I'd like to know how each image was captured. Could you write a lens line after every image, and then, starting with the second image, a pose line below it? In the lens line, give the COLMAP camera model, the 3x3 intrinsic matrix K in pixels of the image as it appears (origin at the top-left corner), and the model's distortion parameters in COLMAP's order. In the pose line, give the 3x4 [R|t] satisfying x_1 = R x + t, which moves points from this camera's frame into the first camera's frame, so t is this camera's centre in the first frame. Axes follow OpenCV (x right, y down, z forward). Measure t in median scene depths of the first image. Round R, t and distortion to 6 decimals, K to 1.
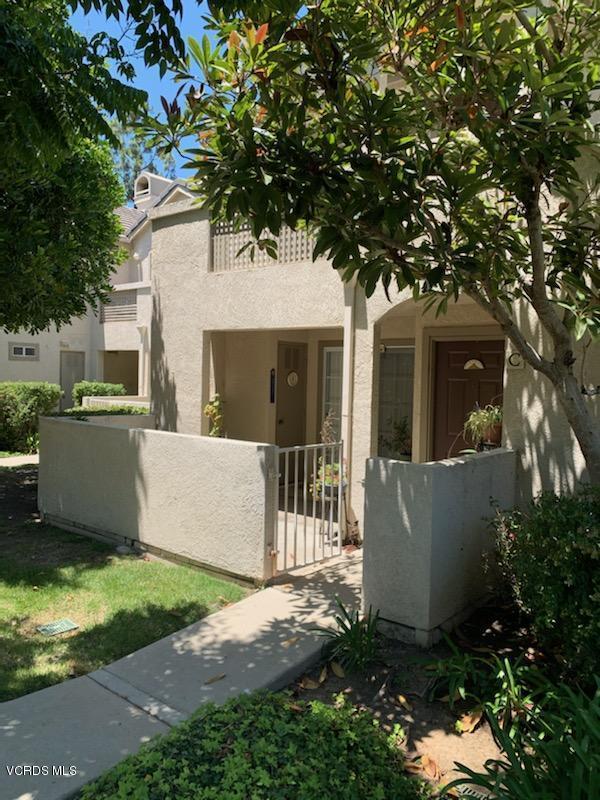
lens RADIAL K [[599.7, 0, 300.0], [0, 599.7, 400.0], [0, 0, 1]] dist [-0.000016, -0.001271]
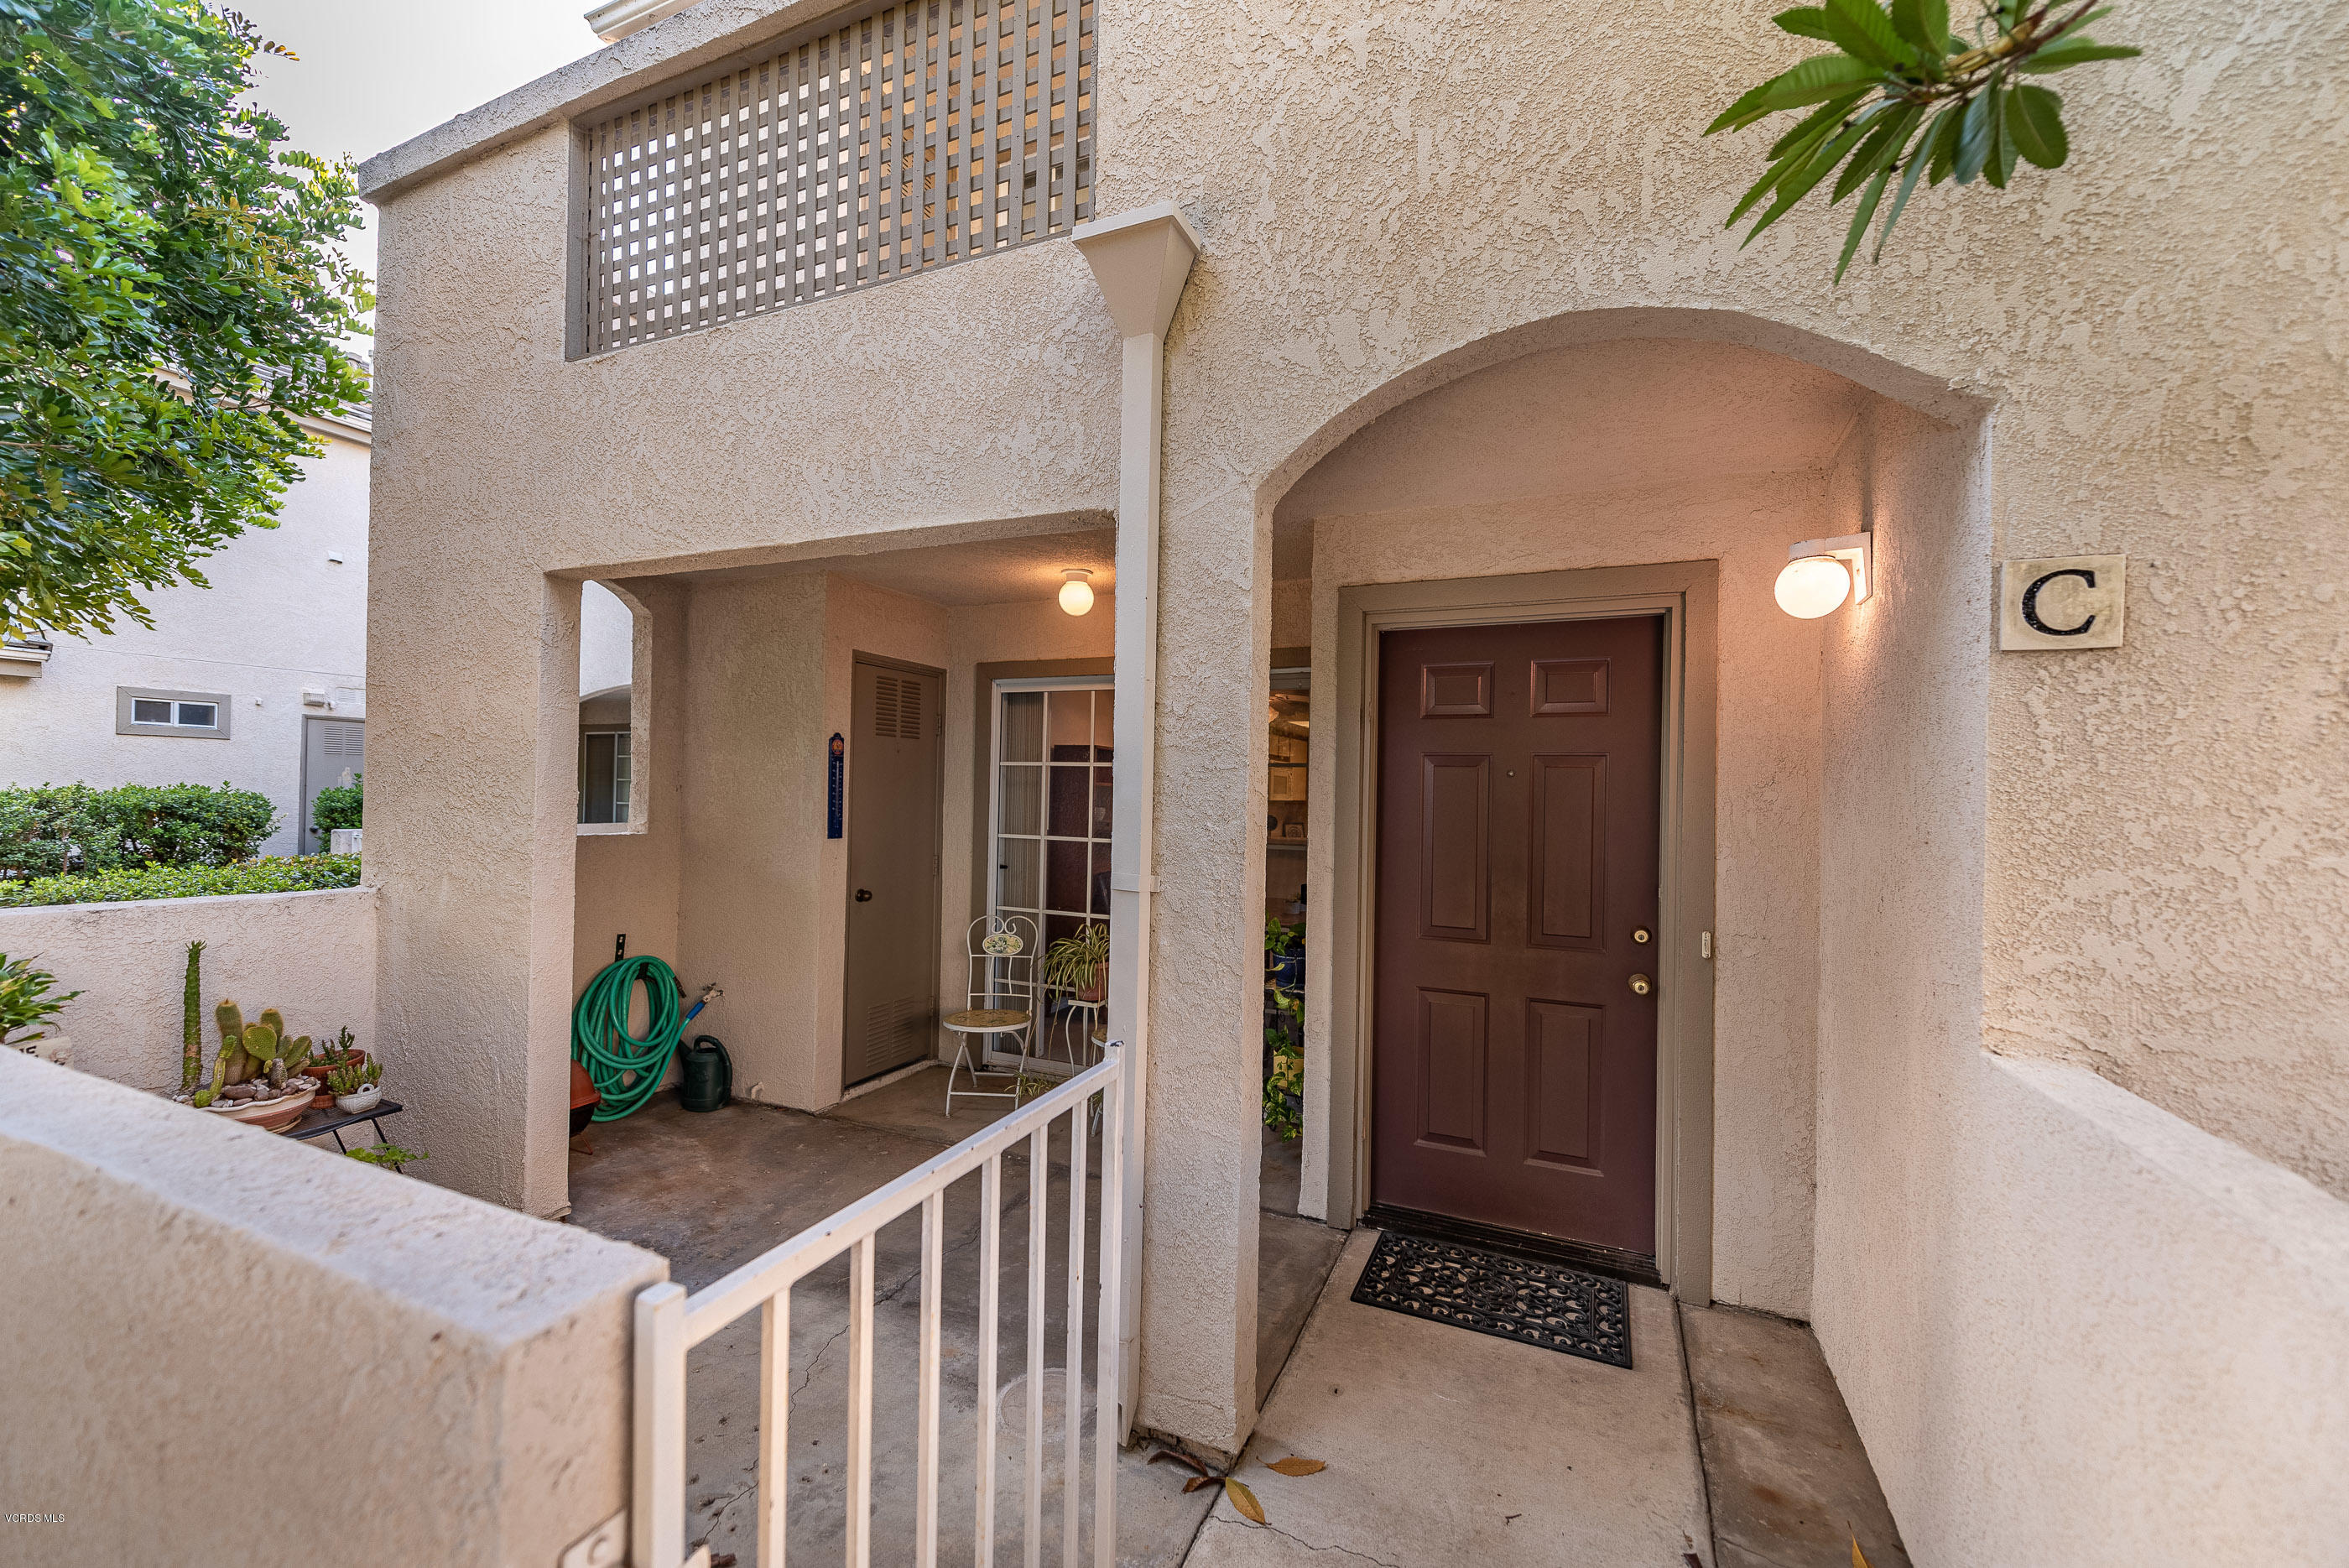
lens RADIAL K [[916.1, 0, 1180.2], [0, 916.1, 788.8], [0, 0, 1]] dist [0.015606, -0.005084]
pose [[0.964091, 0.000072, 0.265572, 0.002753], [0.011840, 0.998994, -0.043254, 0.001343], [-0.265308, 0.044845, 0.963120, 0.539005]]
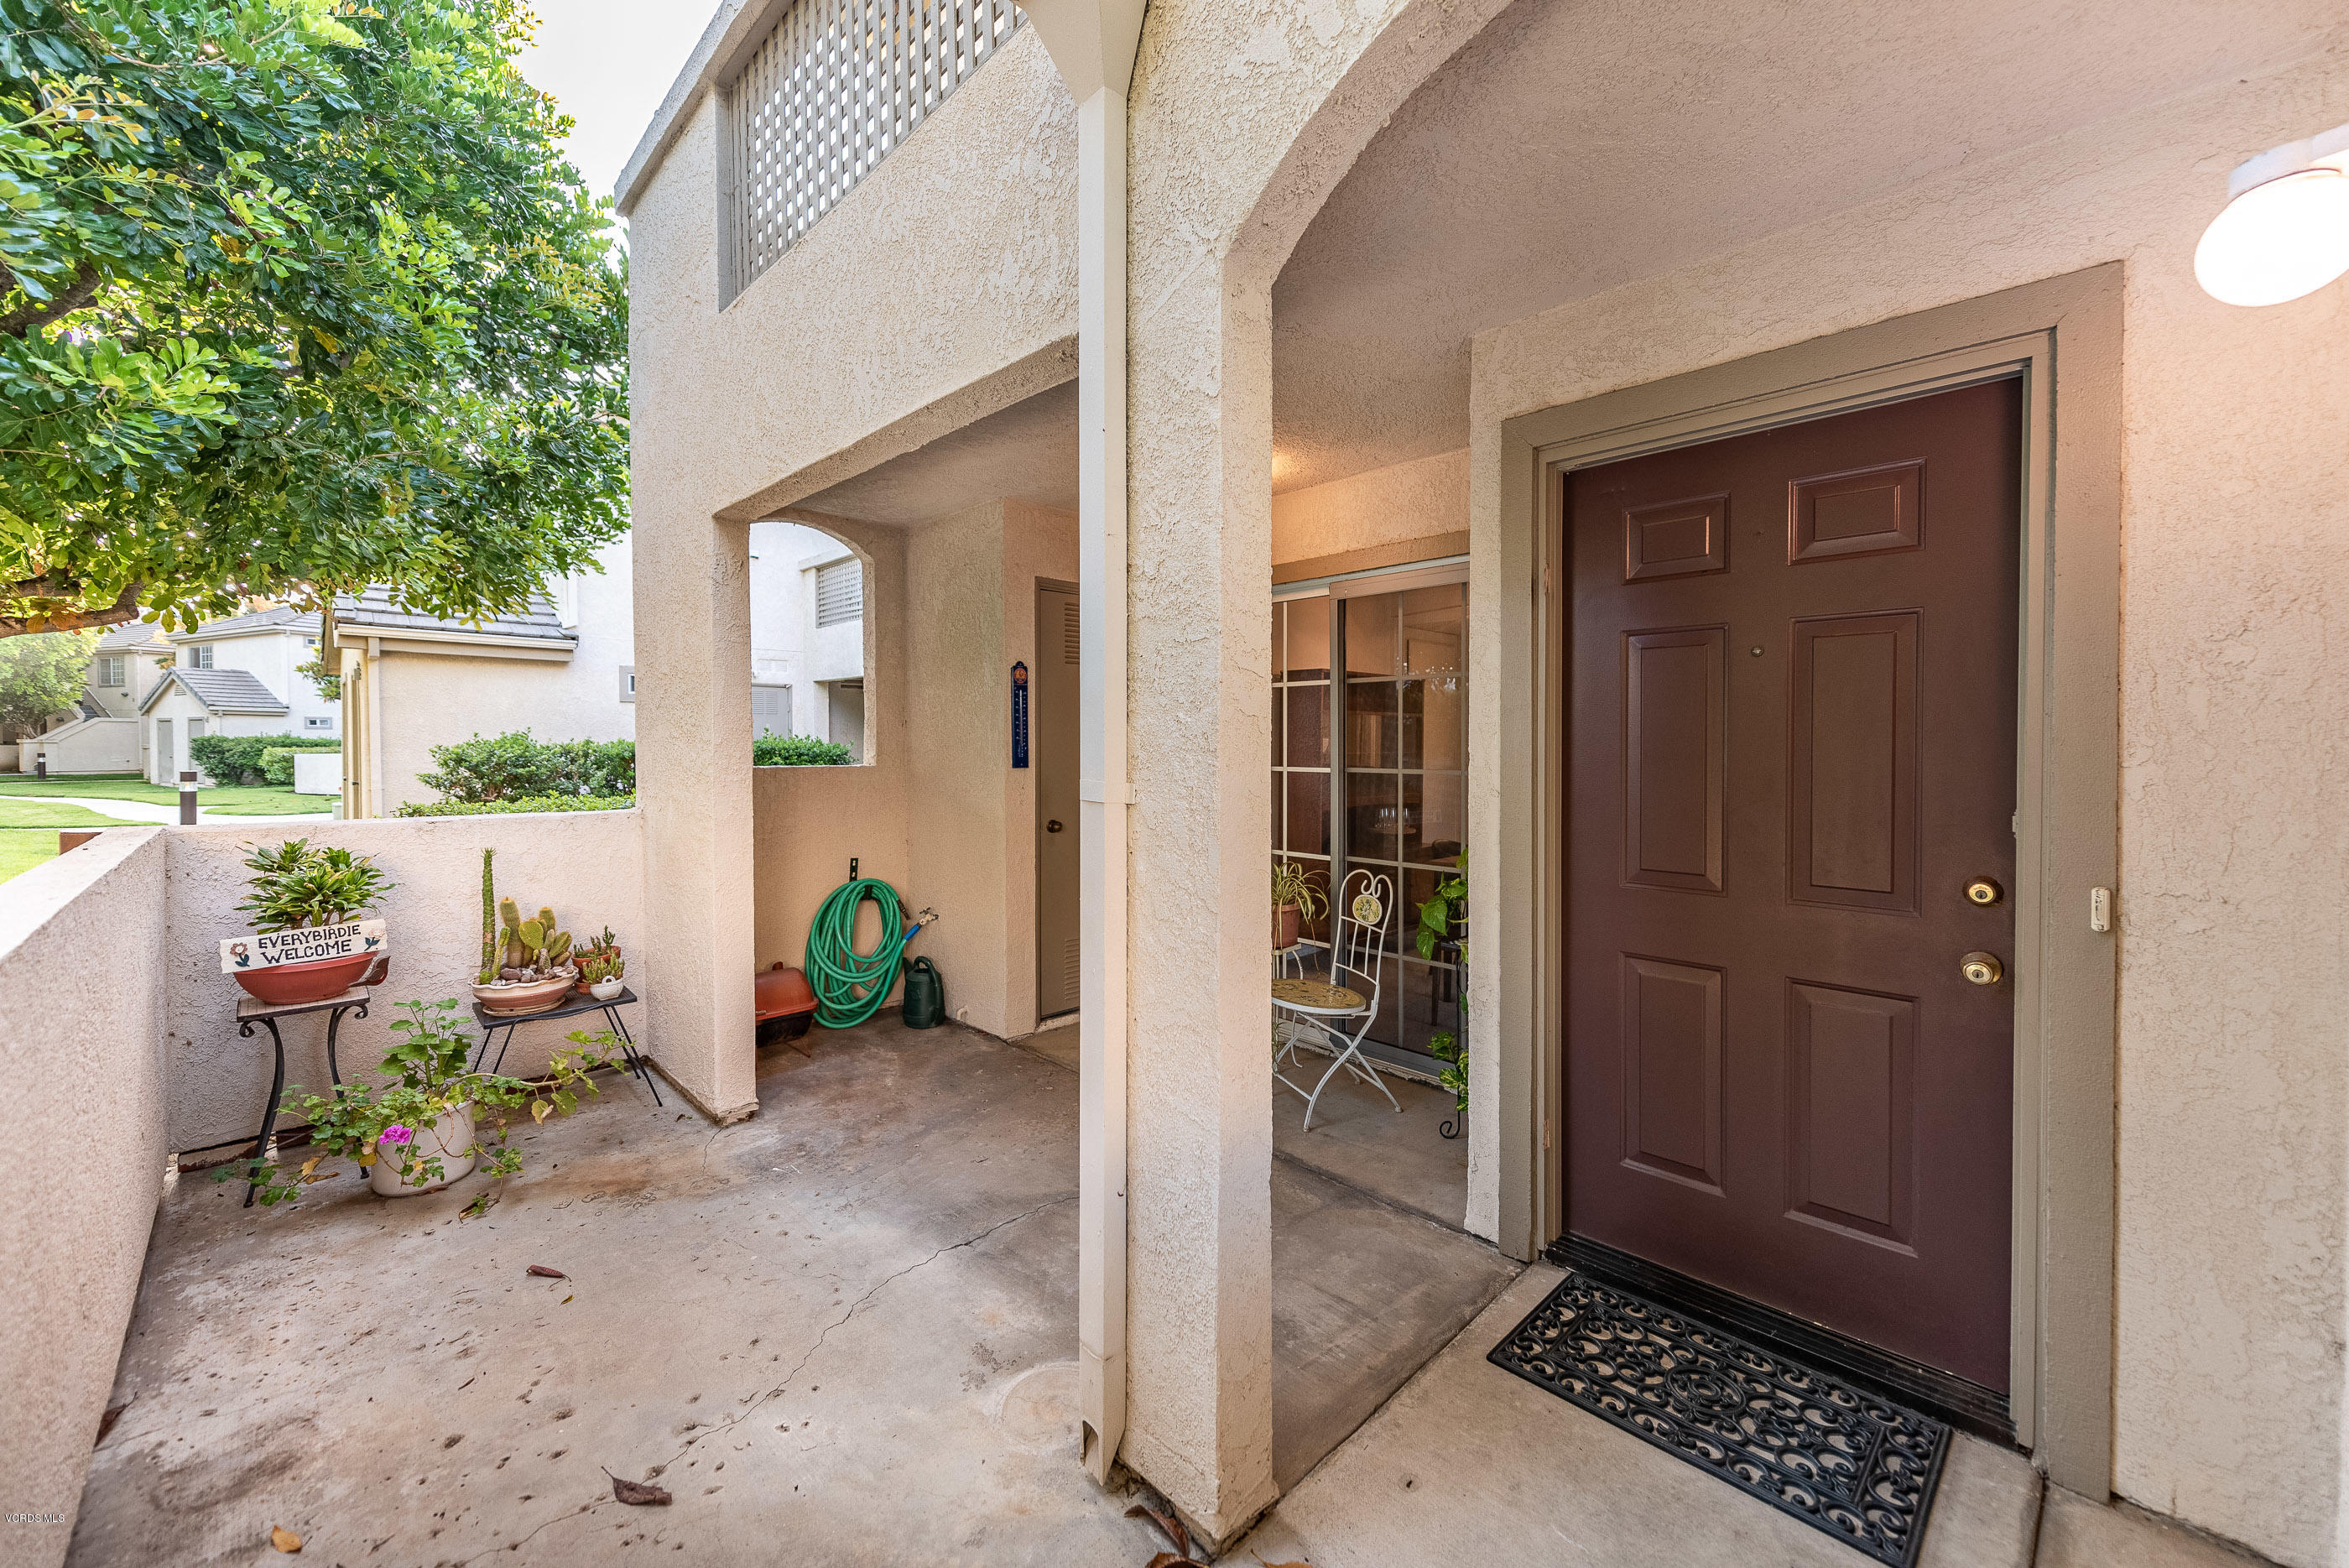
lens RADIAL K [[920.4, 0, 1179.8], [0, 920.4, 756.3], [0, 0, 1]] dist [0.014829, -0.005355]
pose [[0.993585, -0.020082, -0.111290, 0.110526], [0.016917, 0.999427, -0.029307, 0.016422], [0.111815, 0.027236, 0.993356, 0.593817]]
